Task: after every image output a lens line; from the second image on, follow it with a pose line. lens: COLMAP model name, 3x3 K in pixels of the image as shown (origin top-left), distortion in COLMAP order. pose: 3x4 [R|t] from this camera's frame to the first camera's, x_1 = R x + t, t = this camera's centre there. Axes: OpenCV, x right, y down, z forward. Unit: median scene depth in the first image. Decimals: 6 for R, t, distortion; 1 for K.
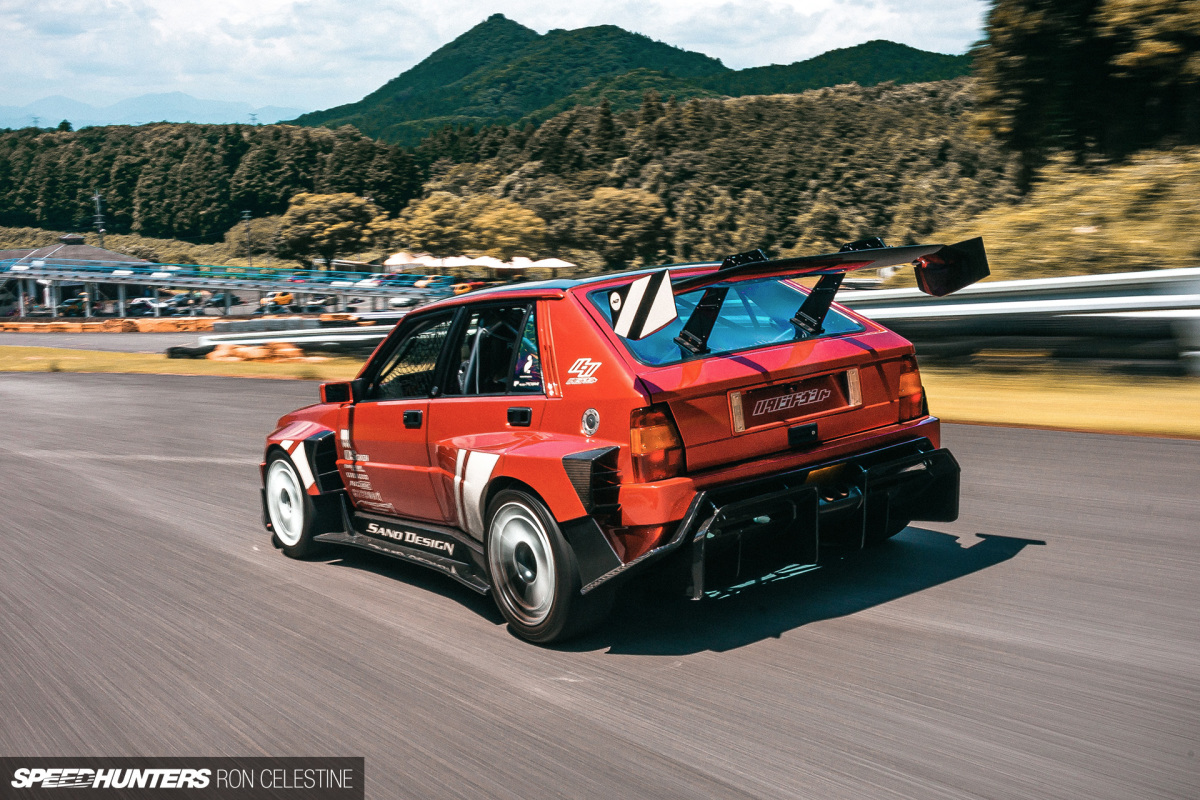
lens RADIAL K [[1241.9, 0, 600.0], [0, 1241.9, 400.0], [0, 0, 1]] dist [0.010246, -0.398680]
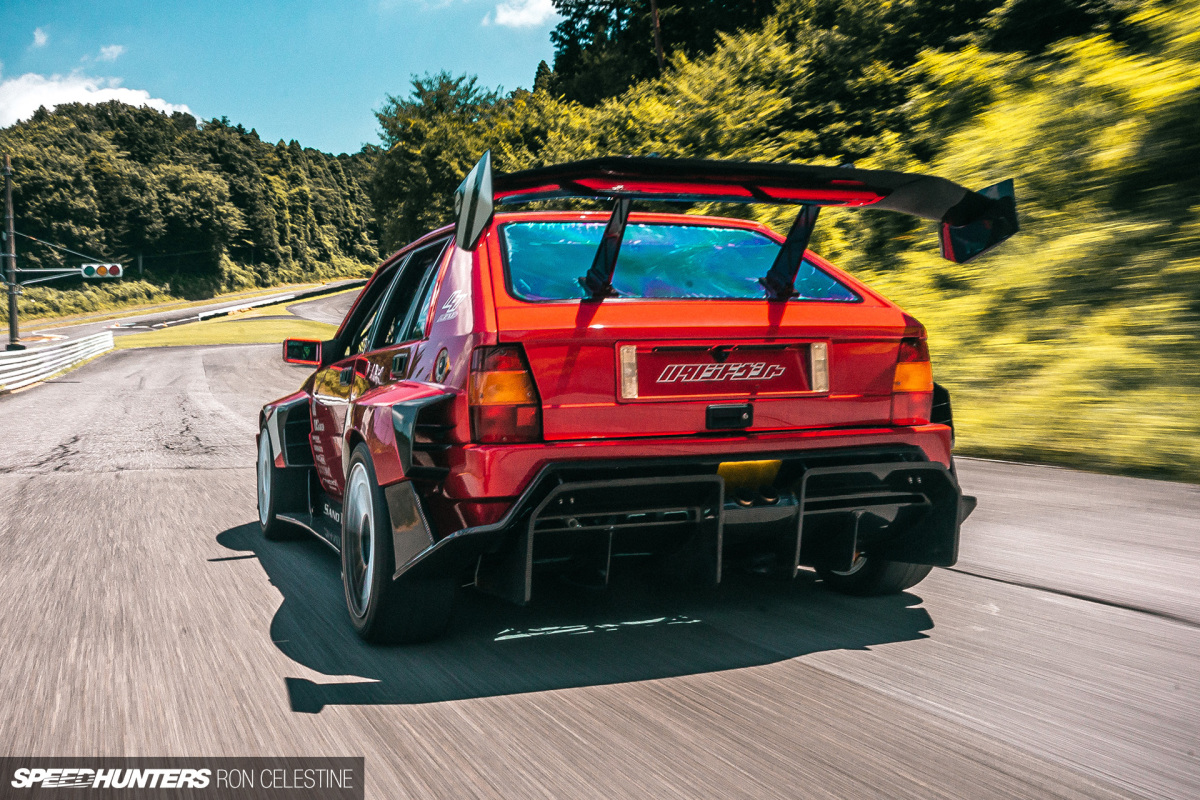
lens RADIAL K [[1241.9, 0, 600.0], [0, 1241.9, 400.0], [0, 0, 1]] dist [0.010246, -0.398680]
pose [[0.967136, 0.098491, -0.234409, 0.259031], [-0.113190, 0.992311, -0.050069, 0.063118], [0.227675, 0.074957, 0.970848, 0.249848]]
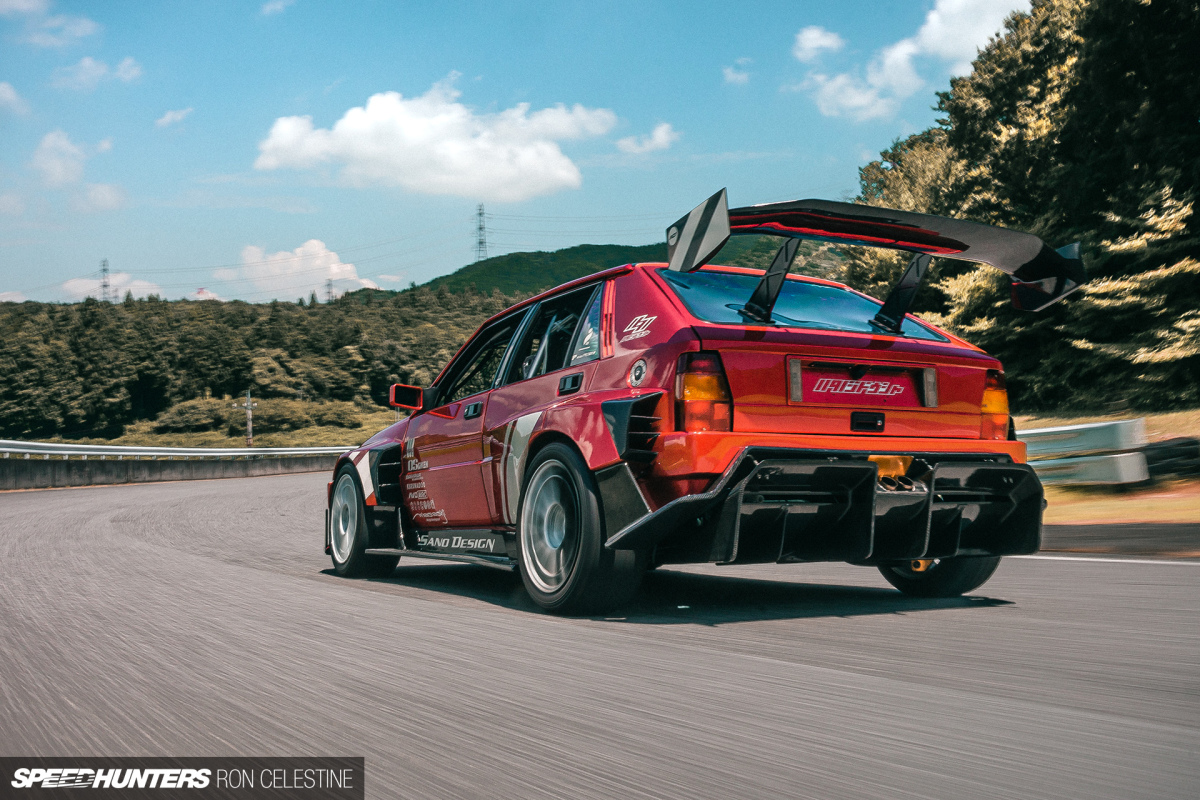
lens RADIAL K [[1241.9, 0, 600.0], [0, 1241.9, 400.0], [0, 0, 1]] dist [0.010246, -0.398680]
pose [[0.987005, 0.099179, -0.126433, 0.080804], [-0.121103, 0.976261, -0.179577, 0.198734], [0.105621, 0.192555, 0.975585, 0.073300]]
